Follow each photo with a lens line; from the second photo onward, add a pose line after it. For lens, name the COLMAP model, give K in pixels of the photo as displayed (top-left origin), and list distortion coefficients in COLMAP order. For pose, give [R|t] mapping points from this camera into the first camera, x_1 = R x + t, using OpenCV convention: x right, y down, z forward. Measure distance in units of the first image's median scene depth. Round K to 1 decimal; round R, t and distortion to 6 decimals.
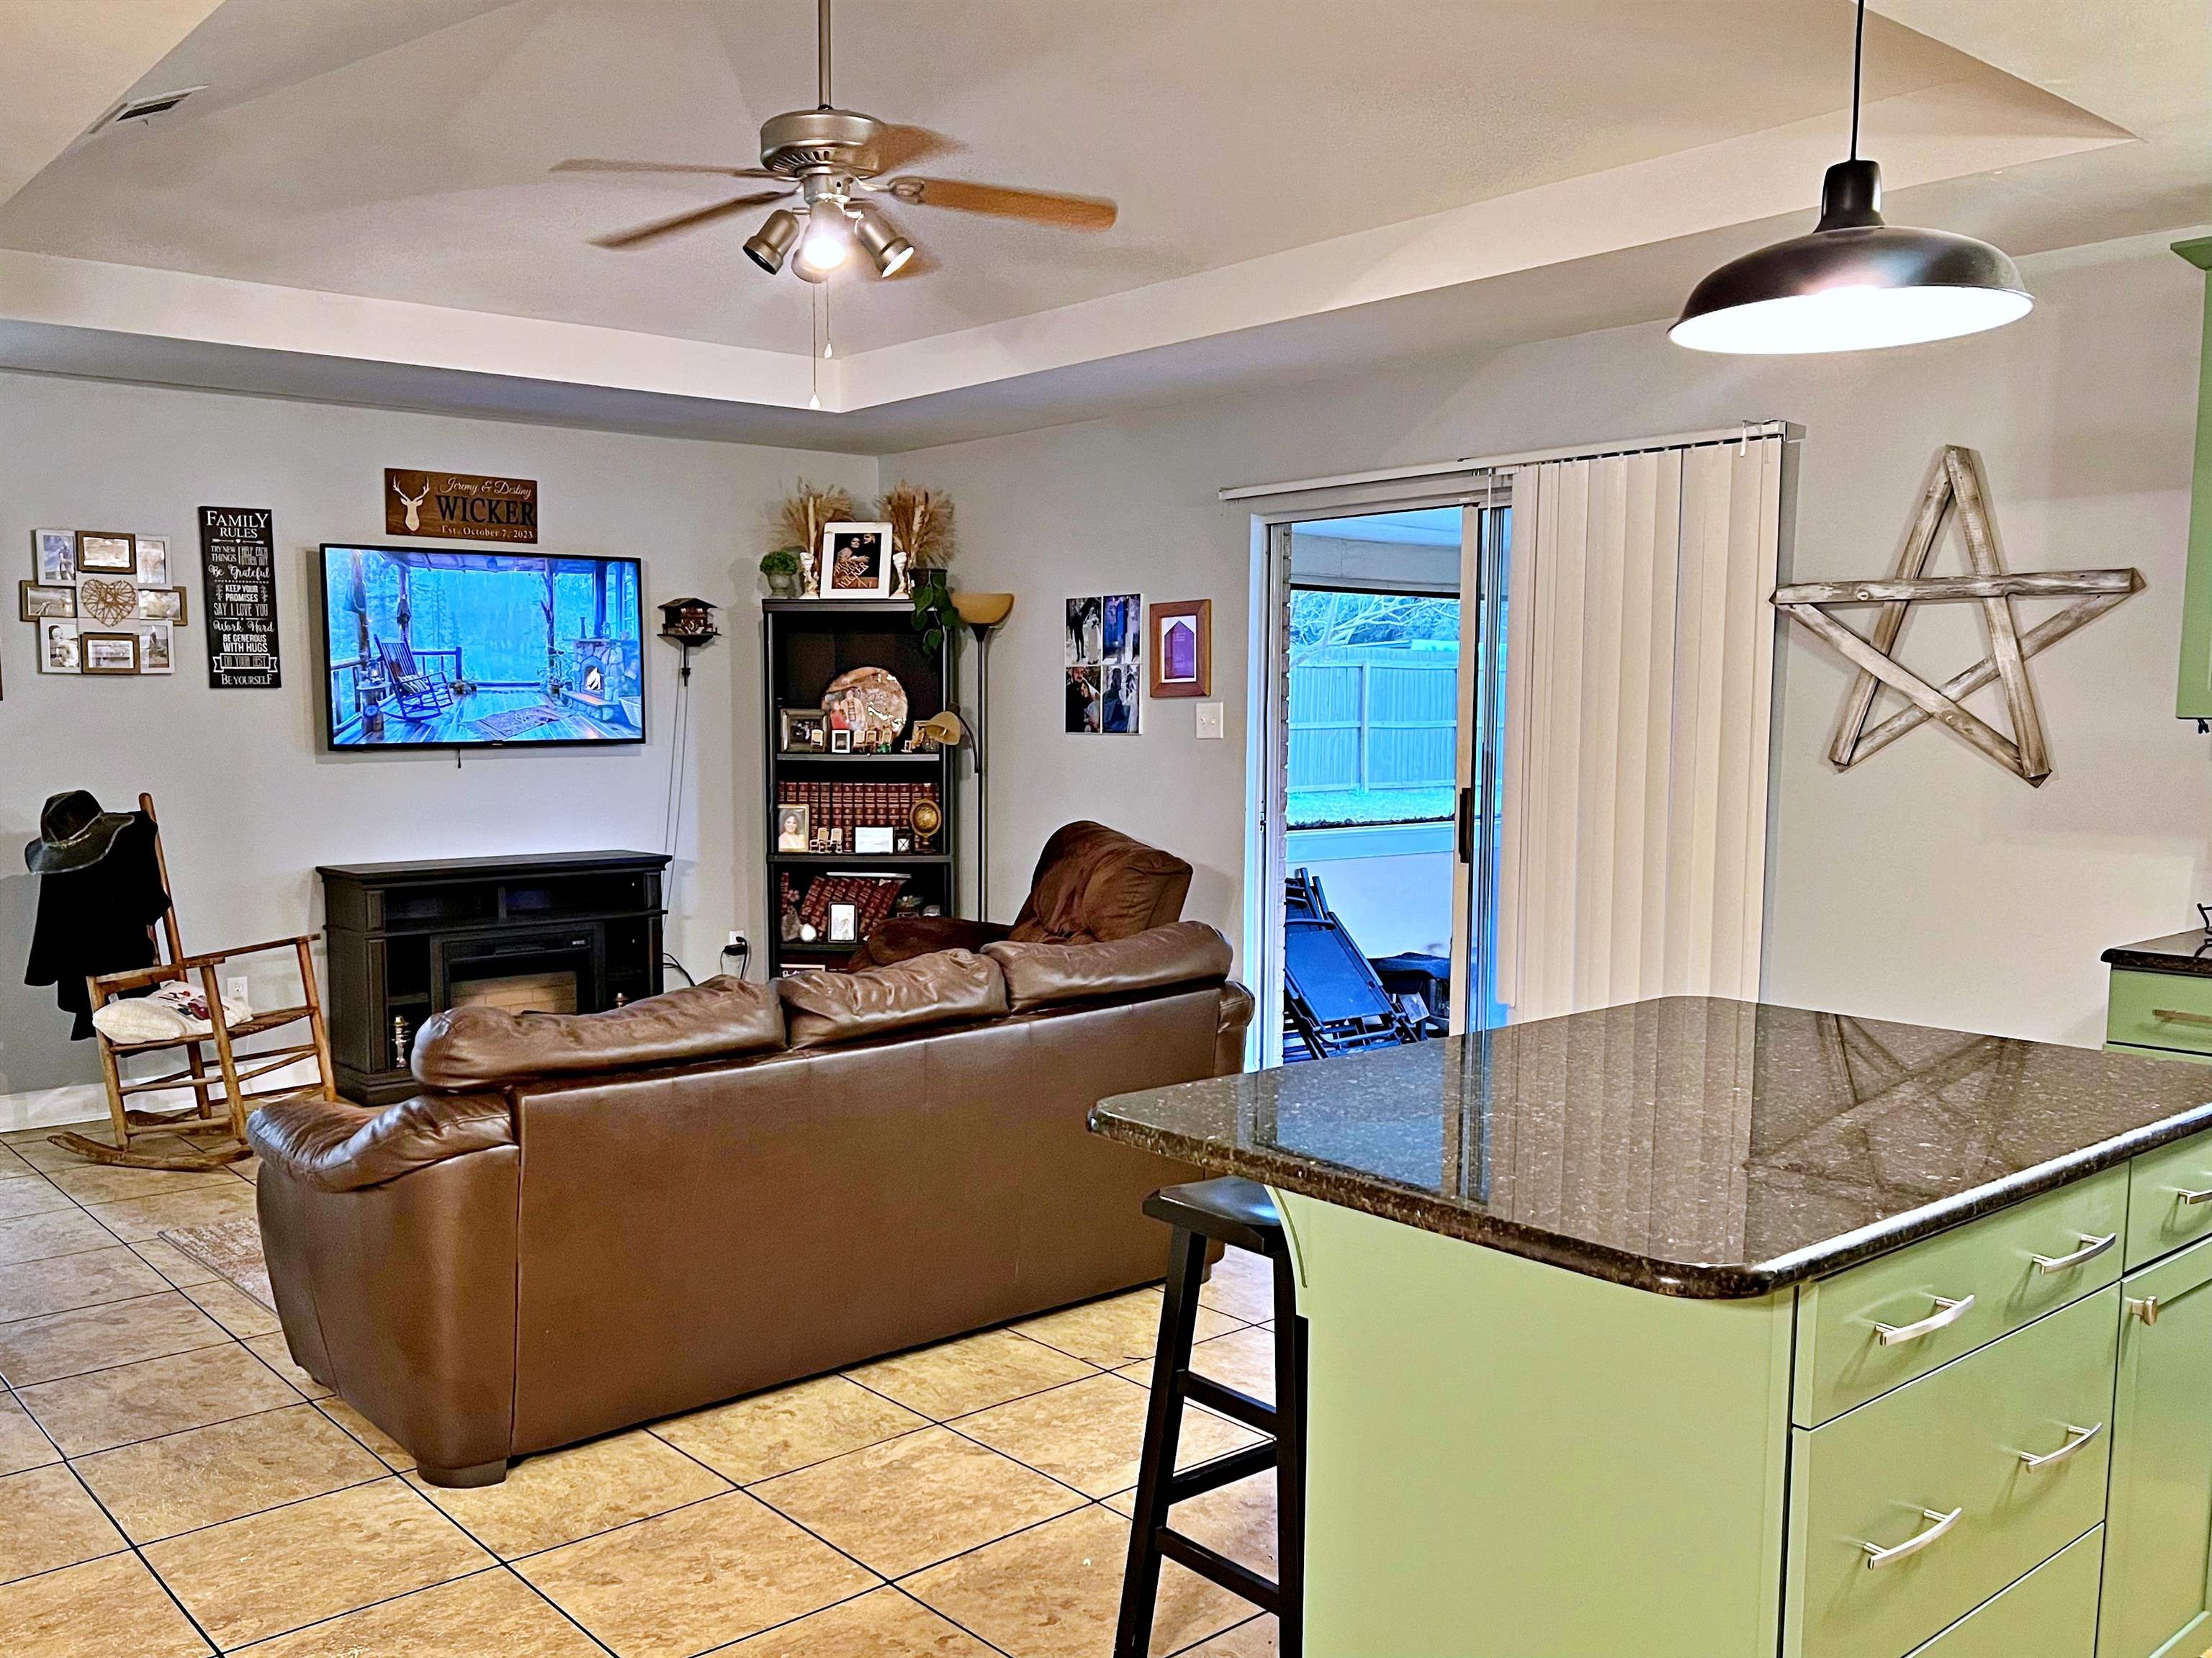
lens RADIAL K [[1855.6, 0, 934.3], [0, 1855.6, 906.2], [0, 0, 1]] dist [0.123934, -0.135251]
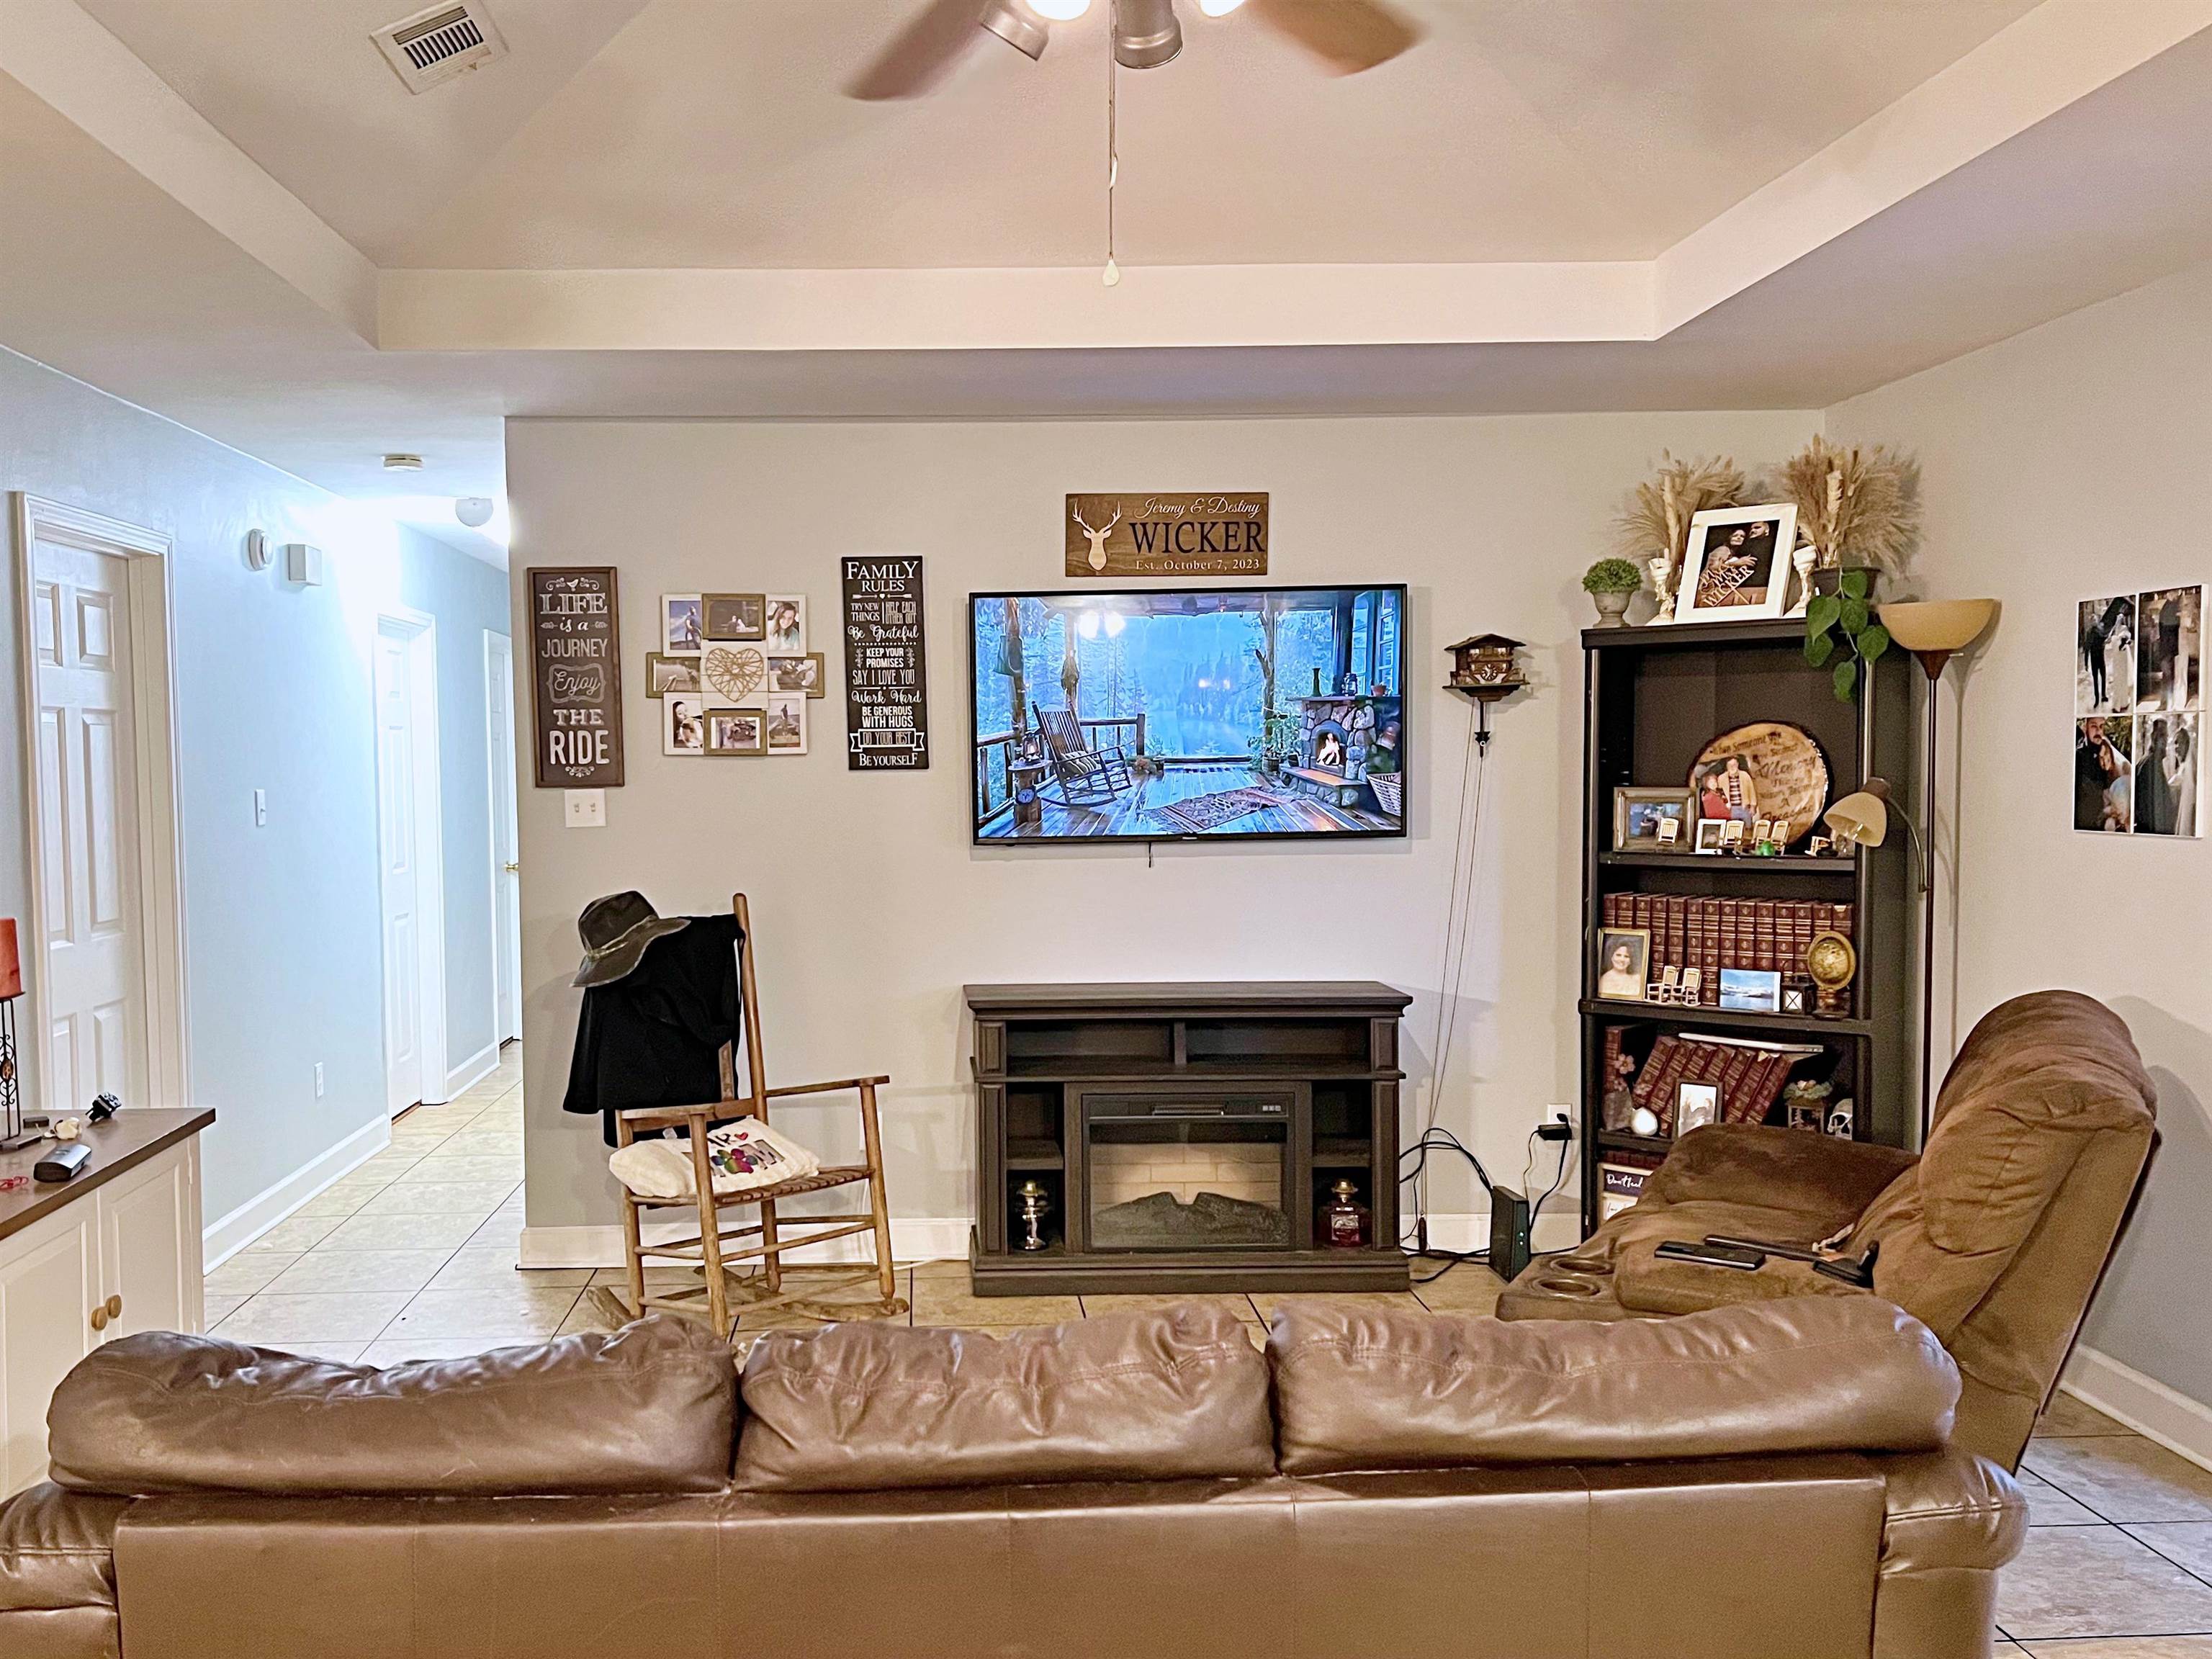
lens RADIAL K [[1855.8, 0, 1037.0], [0, 1855.8, 872.3], [0, 0, 1]] dist [0.123934, -0.135251]
pose [[0.810130, 0.029183, -0.585524, 0.160298], [-0.058586, 0.997791, -0.031328, -0.044432], [0.583316, 0.059683, 0.810049, 0.343866]]
